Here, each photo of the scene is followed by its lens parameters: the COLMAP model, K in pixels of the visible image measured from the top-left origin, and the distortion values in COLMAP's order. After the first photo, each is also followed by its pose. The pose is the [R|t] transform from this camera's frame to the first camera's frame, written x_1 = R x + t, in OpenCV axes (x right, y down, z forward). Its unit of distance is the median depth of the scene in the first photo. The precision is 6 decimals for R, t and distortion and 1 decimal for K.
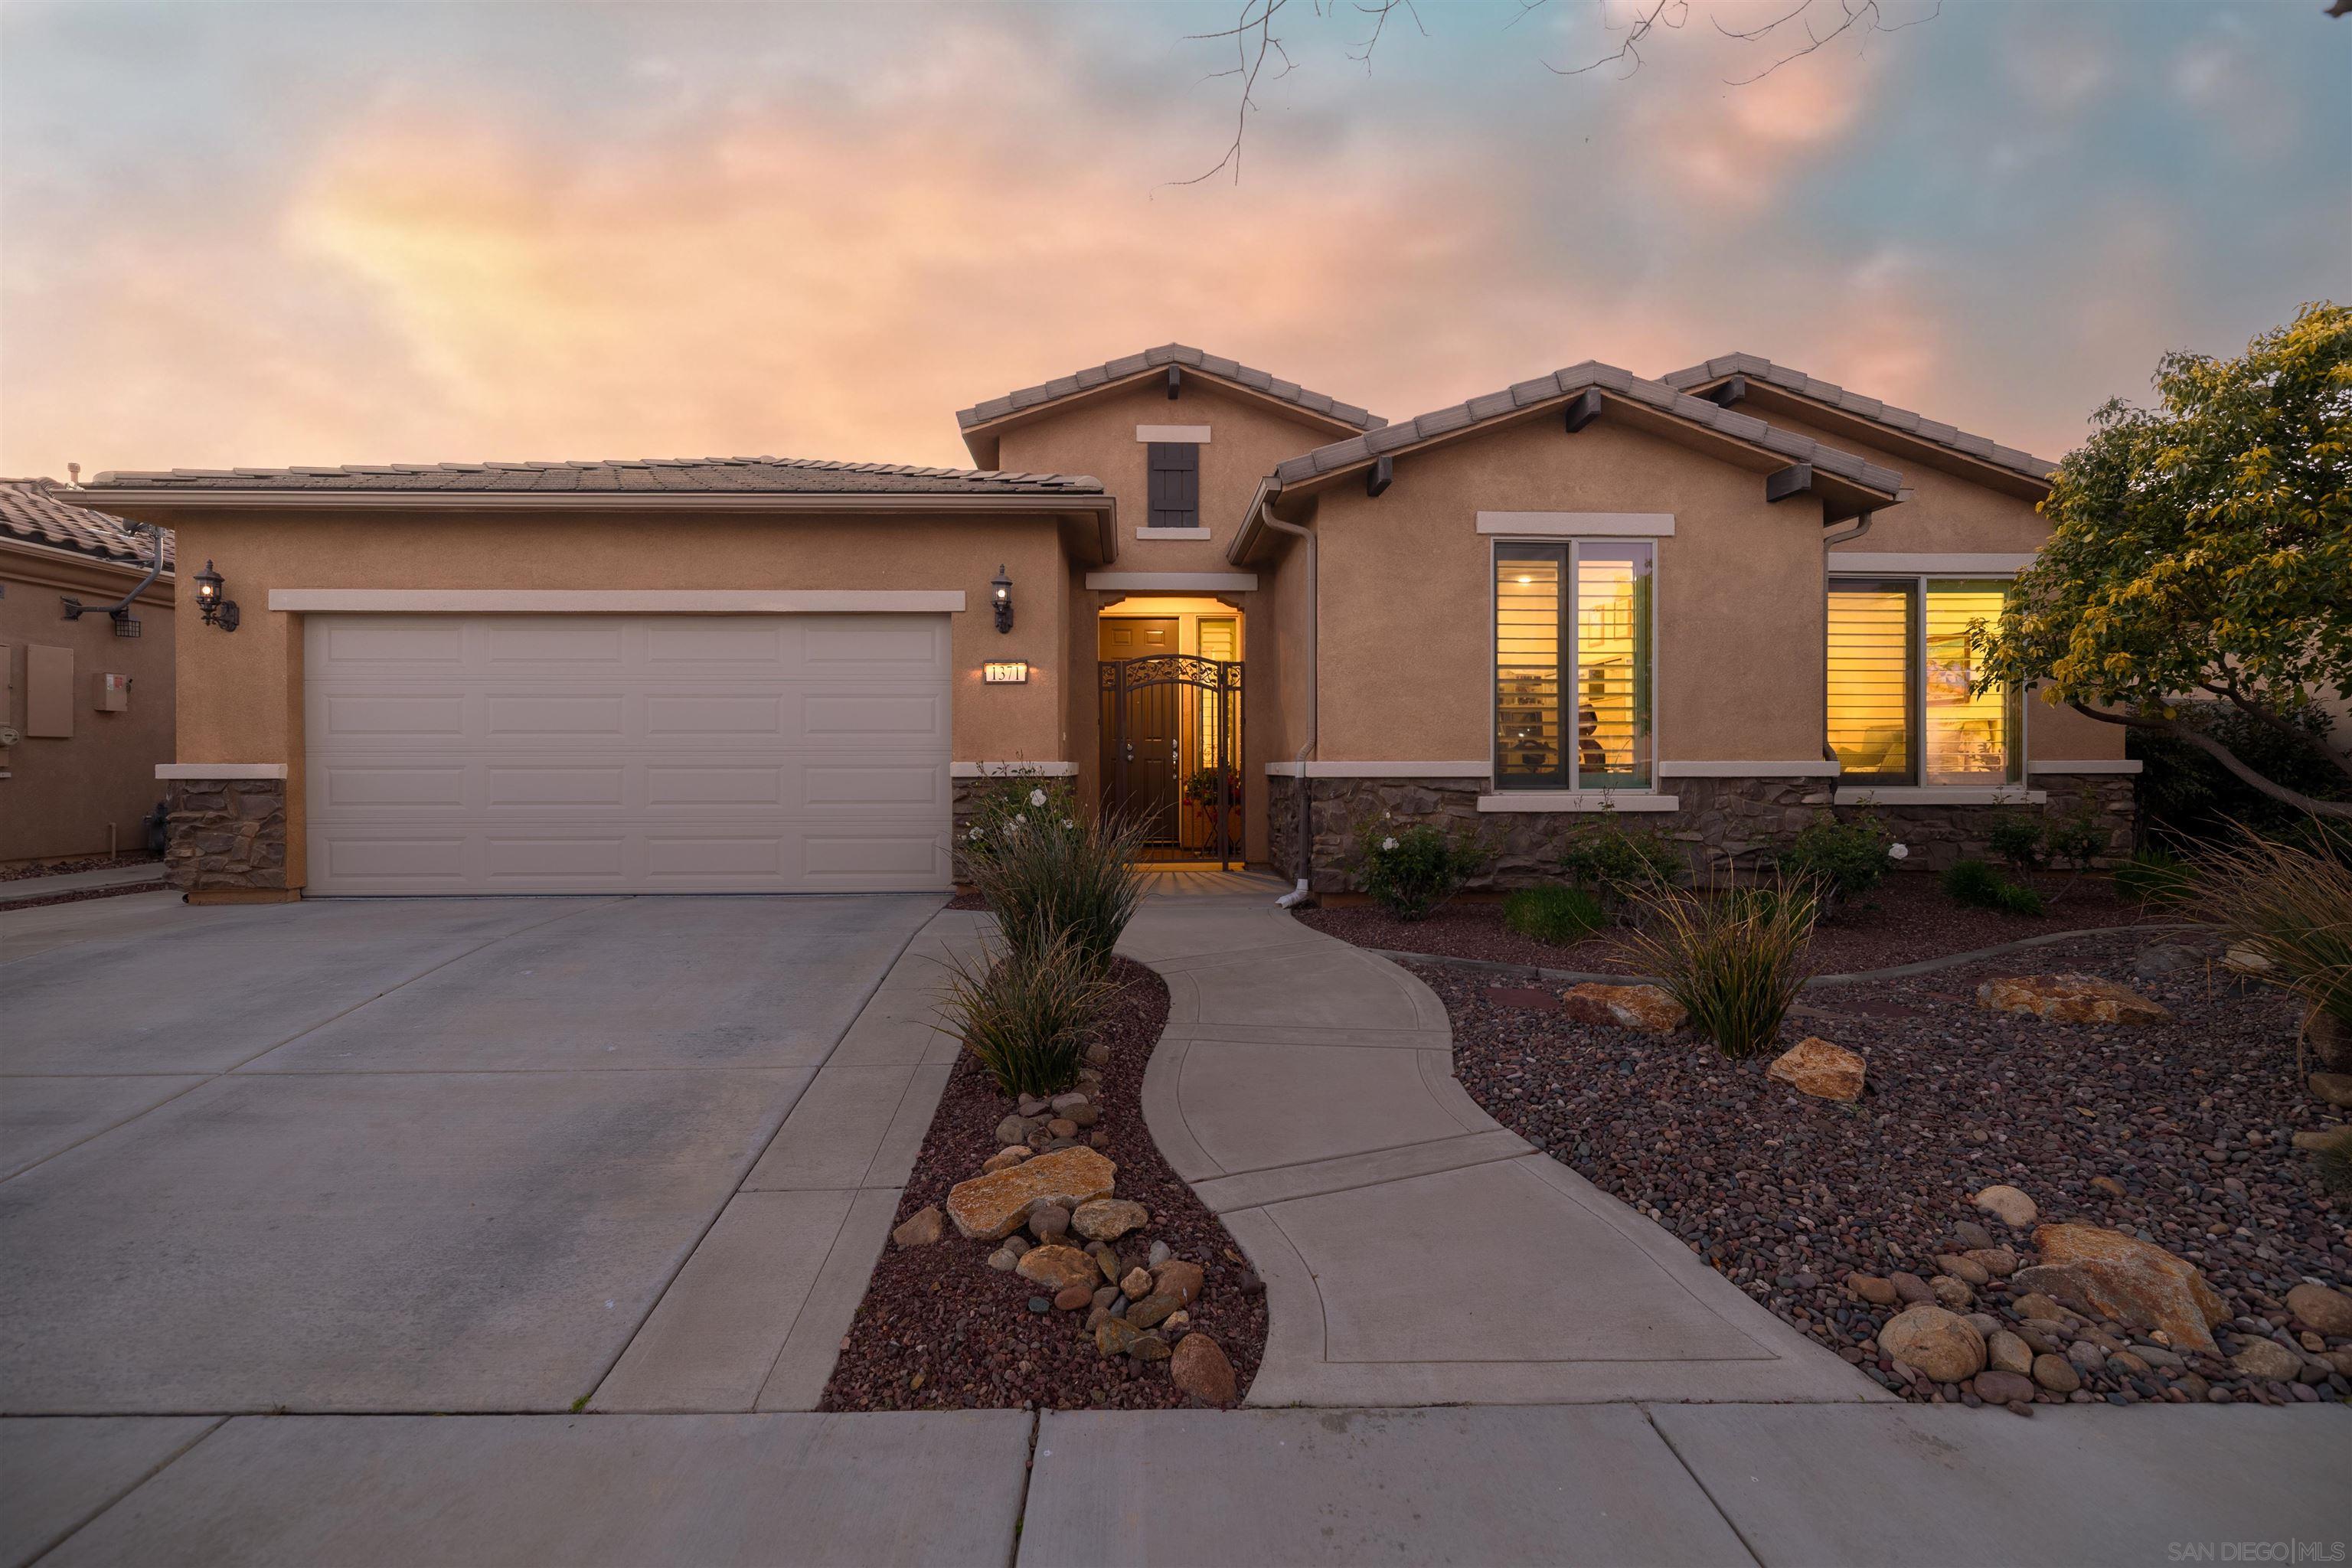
lens RADIAL K [[1088.0, 0, 1176.0], [0, 1088.0, 784.0], [0, 0, 1]] dist [0.000077, -0.000003]
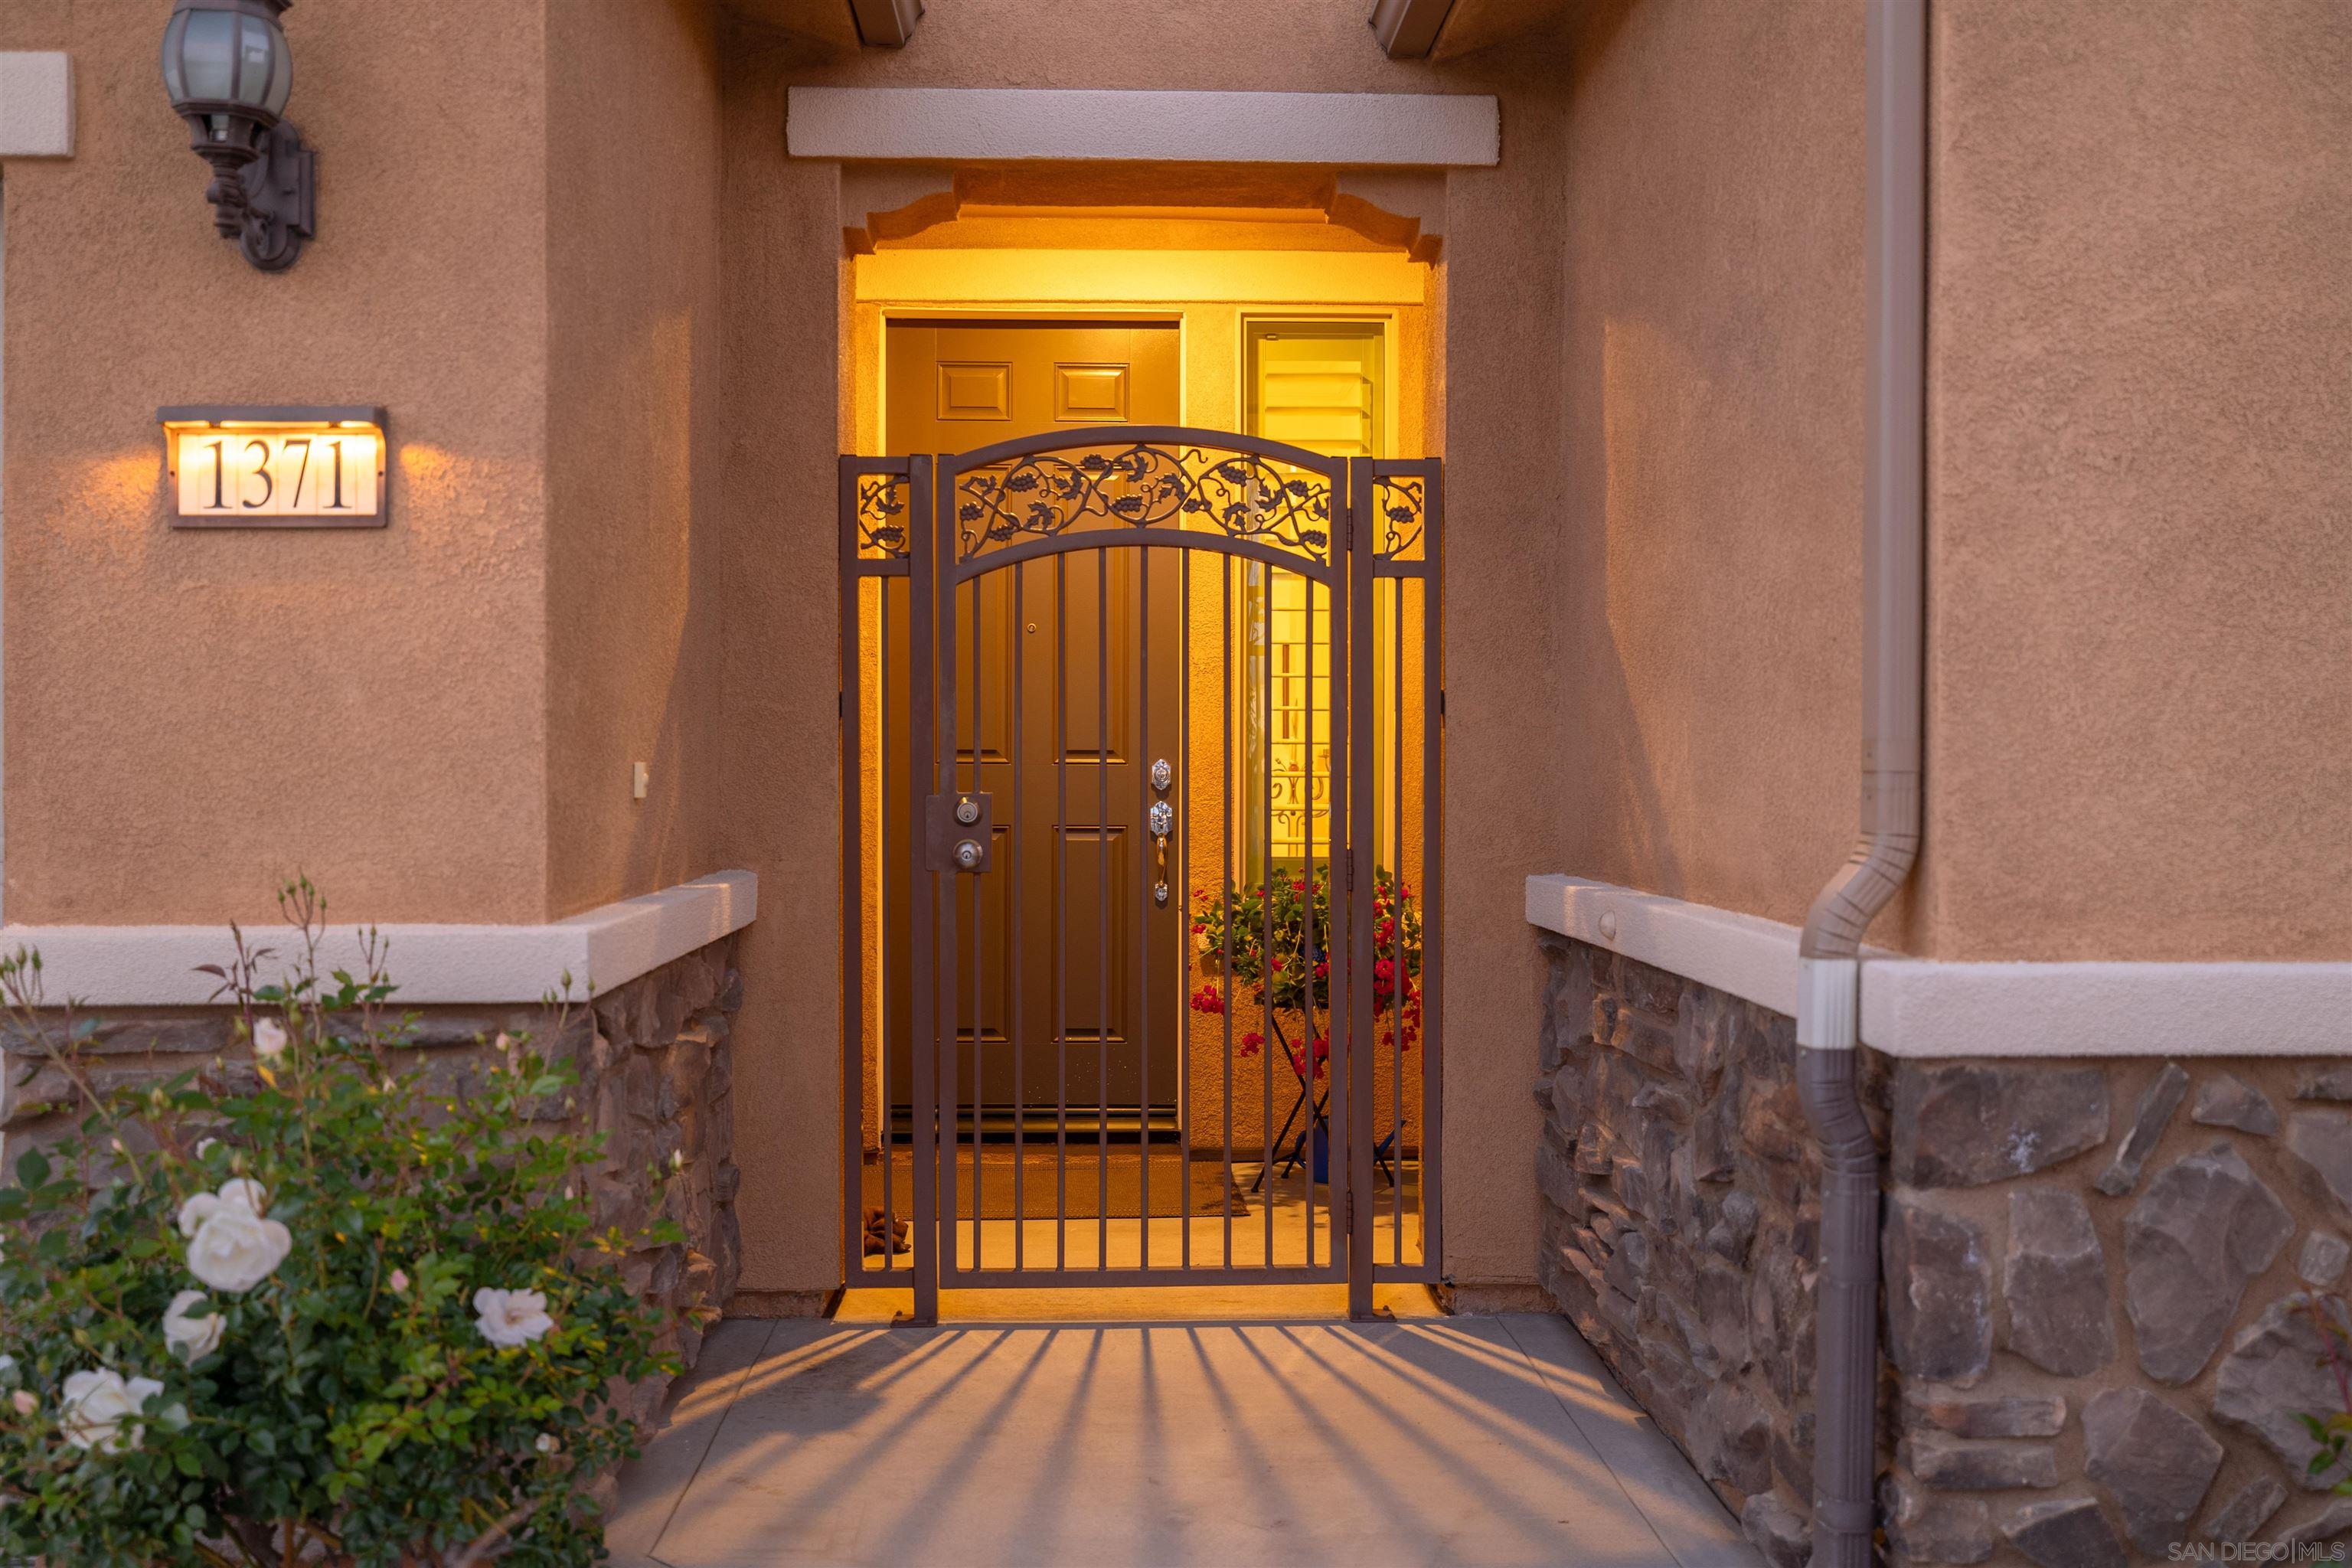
lens RADIAL K [[2380.2, 0, 1176.0], [0, 2380.2, 784.0], [0, 0, 1]] dist [-0.000519, -0.001379]
pose [[0.999978, 0.002885, -0.006010, 0.006884], [-0.002934, 0.999962, -0.008250, -0.035230], [0.005986, 0.008267, 0.999948, 0.470777]]
